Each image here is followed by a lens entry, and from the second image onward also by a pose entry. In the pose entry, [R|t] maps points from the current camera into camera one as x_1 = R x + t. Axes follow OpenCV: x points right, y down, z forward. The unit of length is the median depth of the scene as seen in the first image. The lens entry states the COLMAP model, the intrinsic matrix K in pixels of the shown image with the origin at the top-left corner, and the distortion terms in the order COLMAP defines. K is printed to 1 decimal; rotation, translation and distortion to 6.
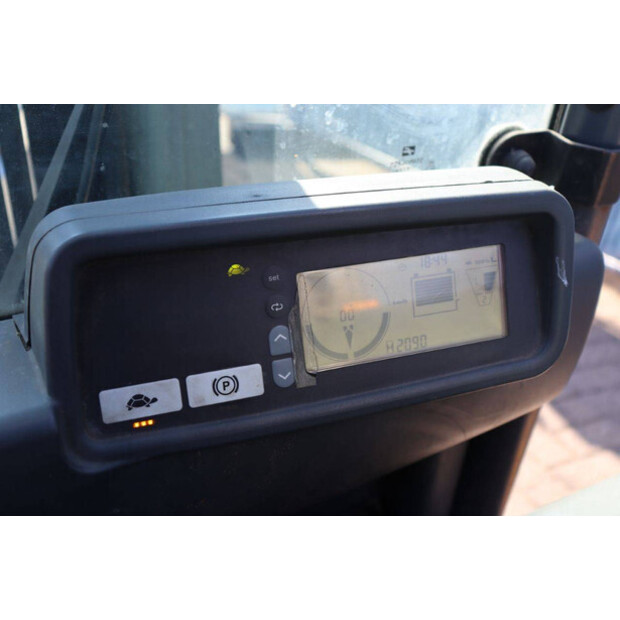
lens RADIAL K [[748.5, 0, 309.9], [0, 748.5, 310.2], [0, 0, 1]] dist [-0.146951, 0.000000]
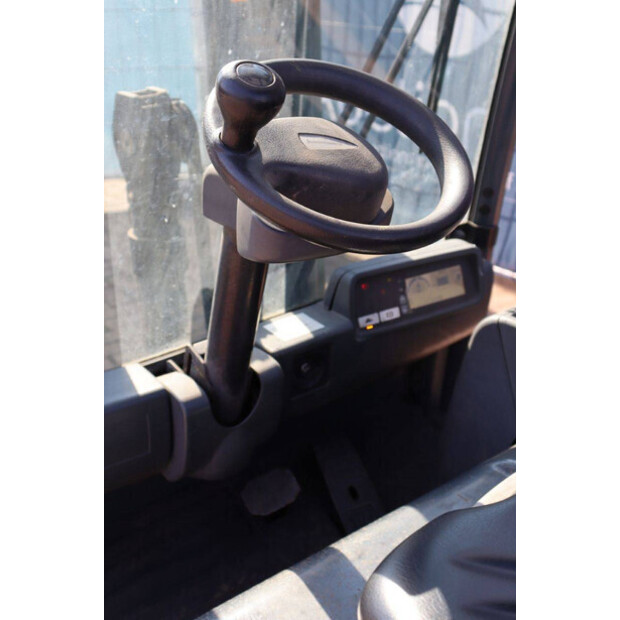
lens RADIAL K [[865.3, 0, 310.5], [0, 865.3, 309.3], [0, 0, 1]] dist [-0.157973, 0.000000]
pose [[0.980091, -0.100848, 0.171028, -1.095016], [0.108331, 0.993499, -0.034975, 0.170919], [-0.166389, 0.052806, 0.984645, -2.687765]]
